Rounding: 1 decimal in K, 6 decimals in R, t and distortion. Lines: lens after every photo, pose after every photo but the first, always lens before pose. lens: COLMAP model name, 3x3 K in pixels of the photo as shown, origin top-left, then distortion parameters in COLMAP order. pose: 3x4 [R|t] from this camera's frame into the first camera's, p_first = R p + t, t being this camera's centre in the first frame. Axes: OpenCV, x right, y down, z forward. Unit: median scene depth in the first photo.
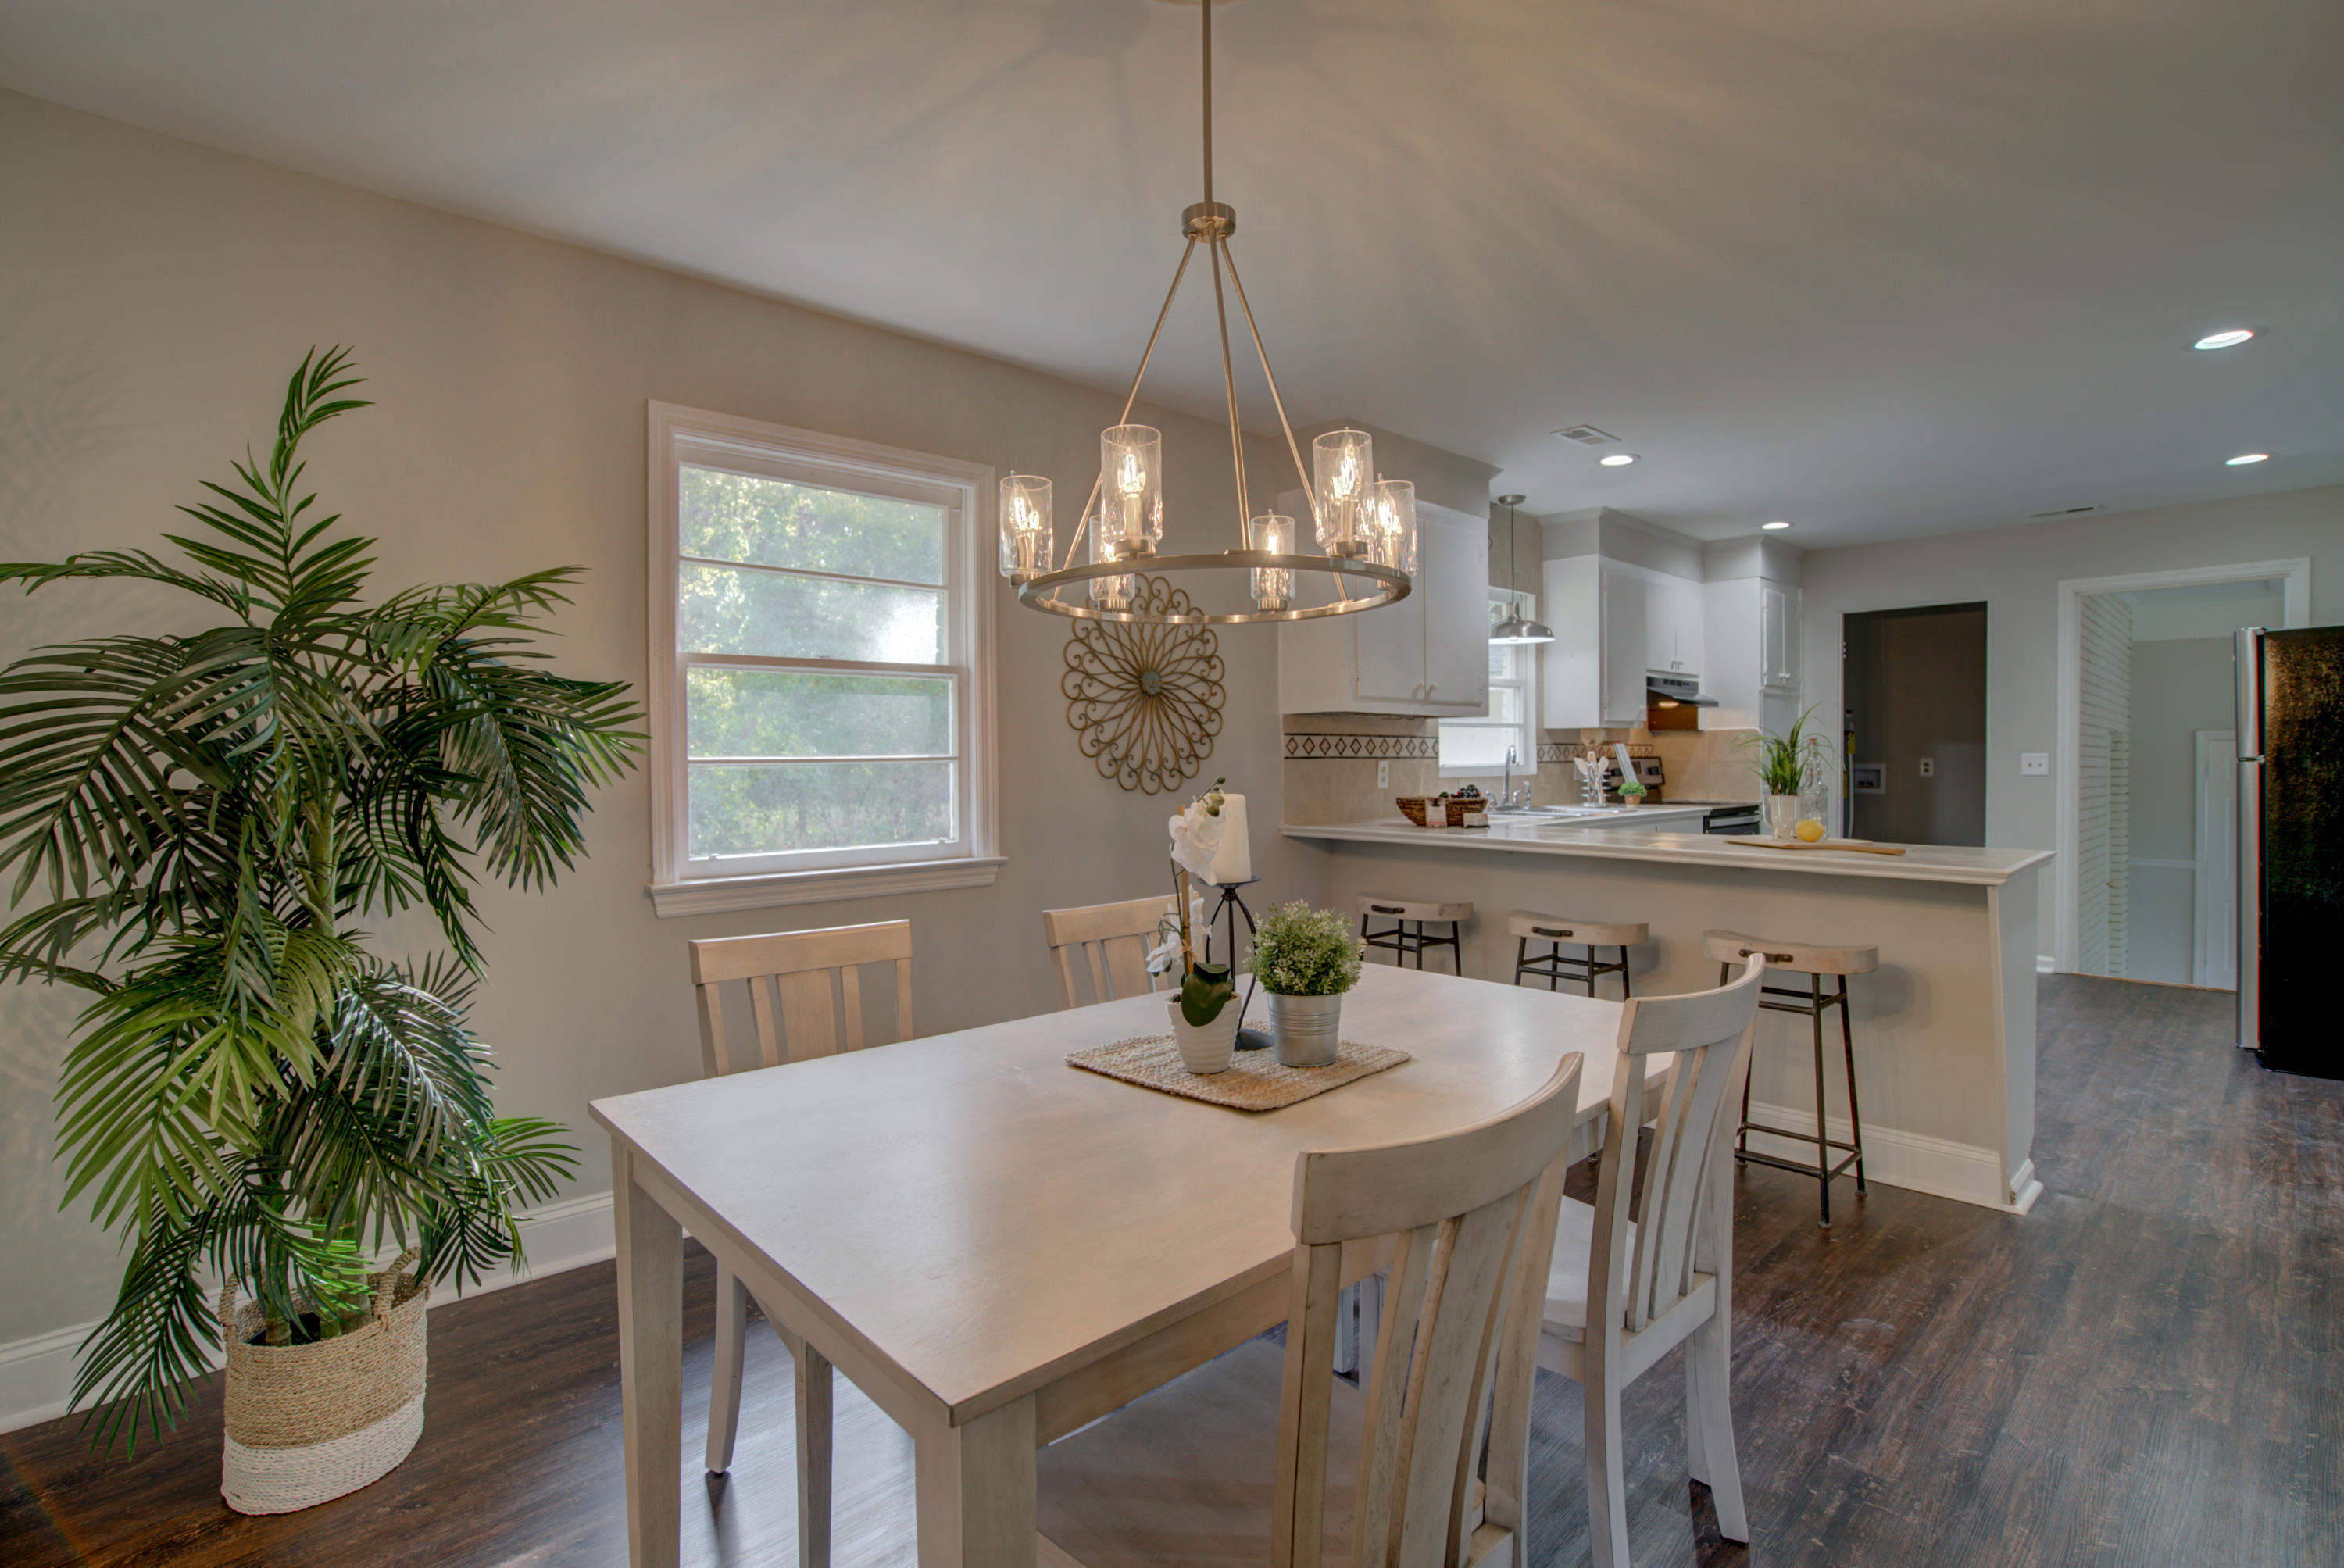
lens RADIAL K [[1092.5, 0, 1190.6], [0, 1092.5, 776.6], [0, 0, 1]] dist [-0.056526, 0.020906]
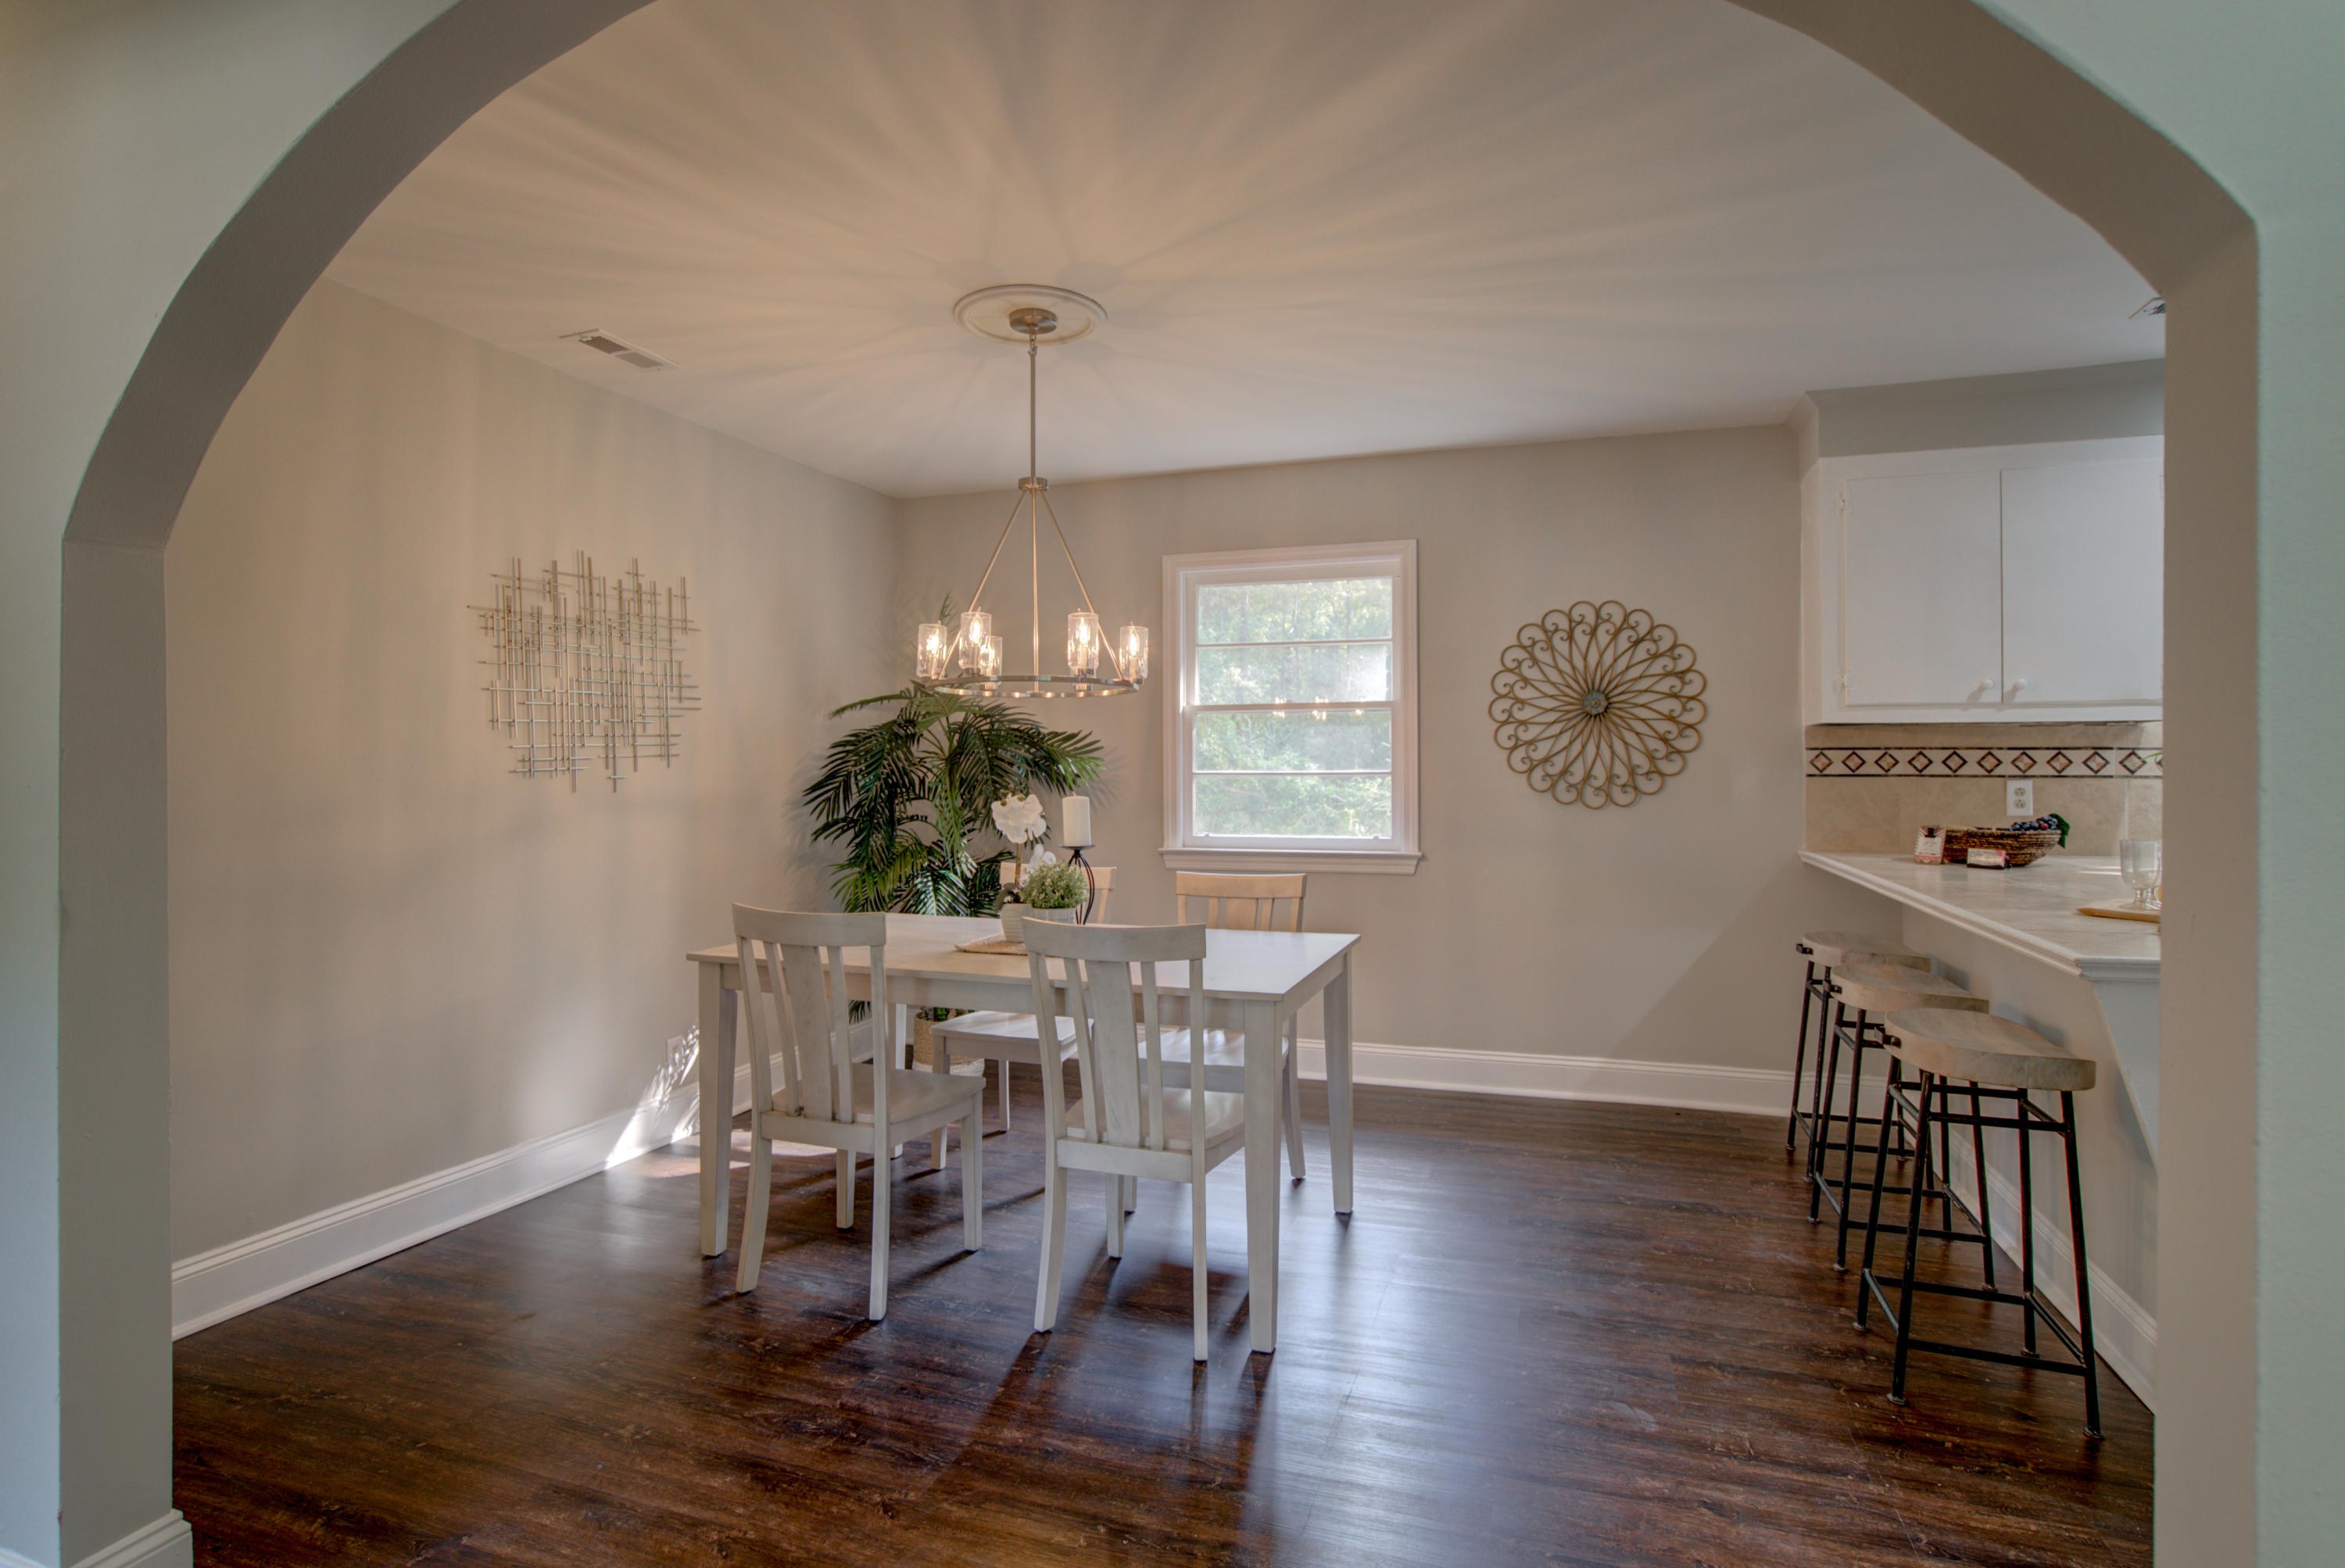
lens RADIAL K [[1185.0, 0, 1176.0], [0, 1185.0, 766.2], [0, 0, 1]] dist [-0.038749, 0.023886]
pose [[0.466649, 0.004163, -0.884433, 0.754441], [-0.019011, 0.999805, -0.005325, -0.010763], [0.884238, 0.019299, 0.466637, 0.105922]]
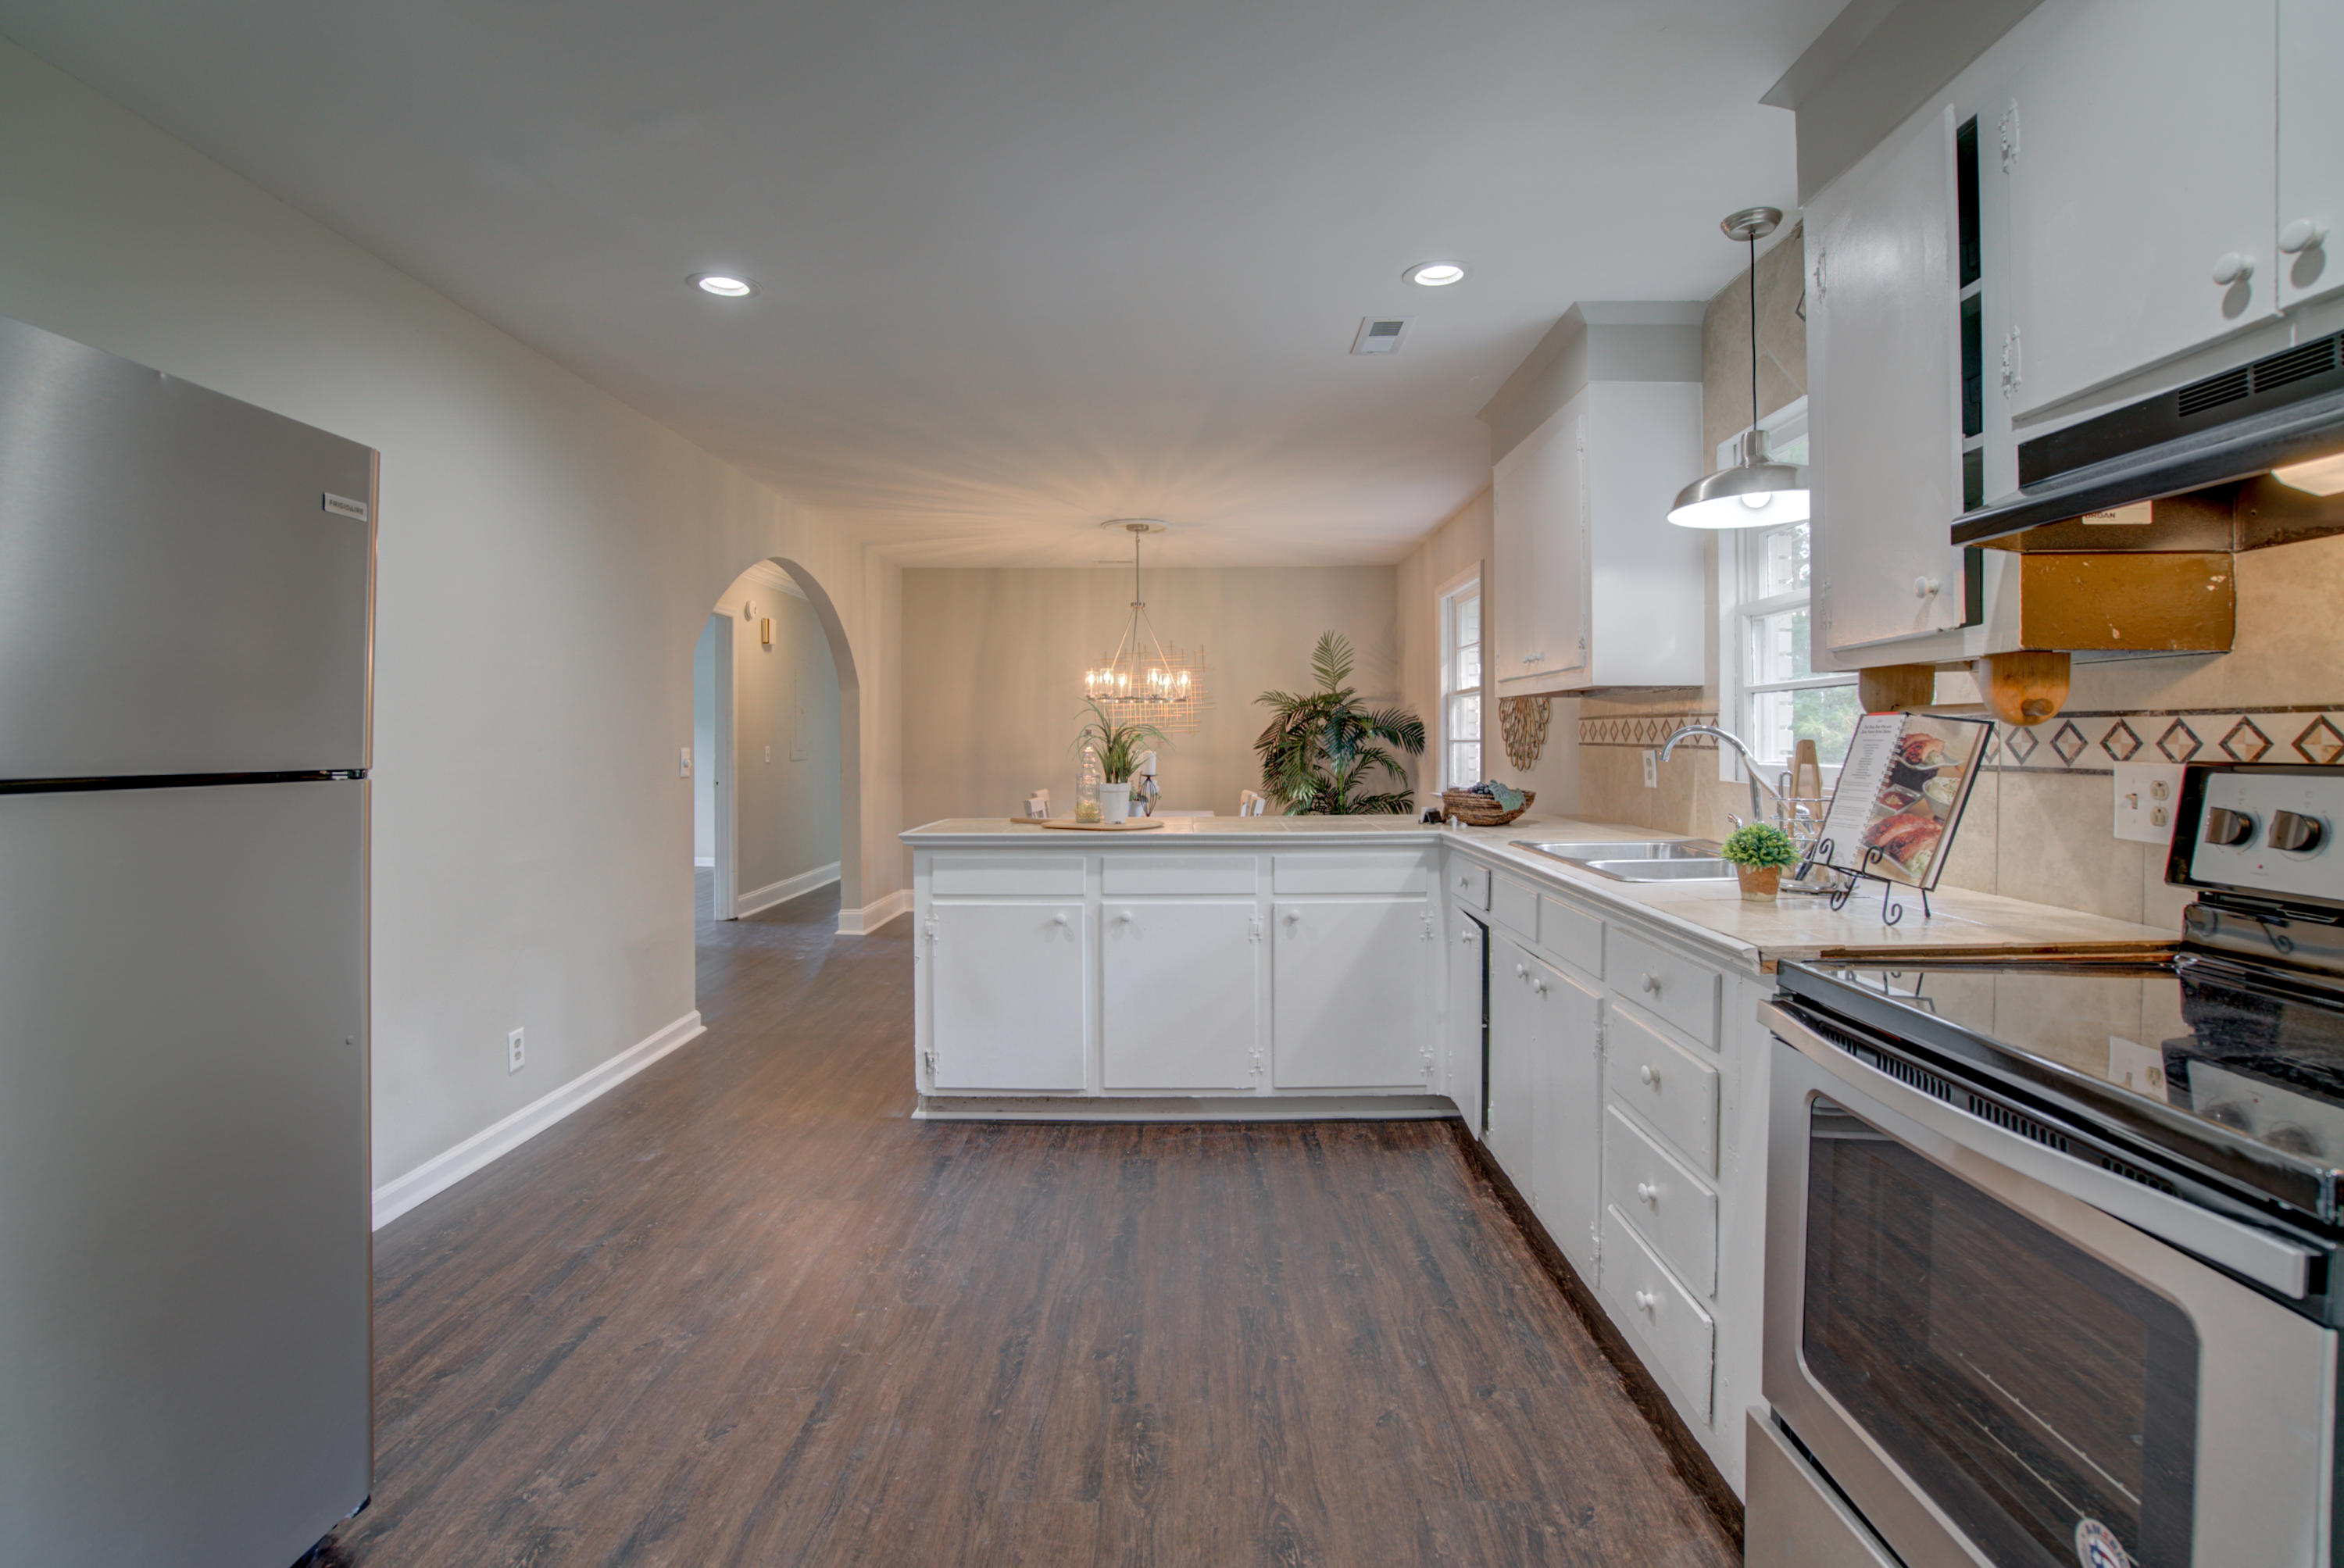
lens RADIAL K [[1115.9, 0, 1164.7], [0, 1115.9, 746.0], [0, 0, 1]] dist [-0.058725, 0.024378]
pose [[-0.706585, 0.012583, -0.707516, 1.110707], [-0.007723, 0.999645, 0.025491, -0.040166], [0.707586, 0.023476, -0.706238, 1.551529]]
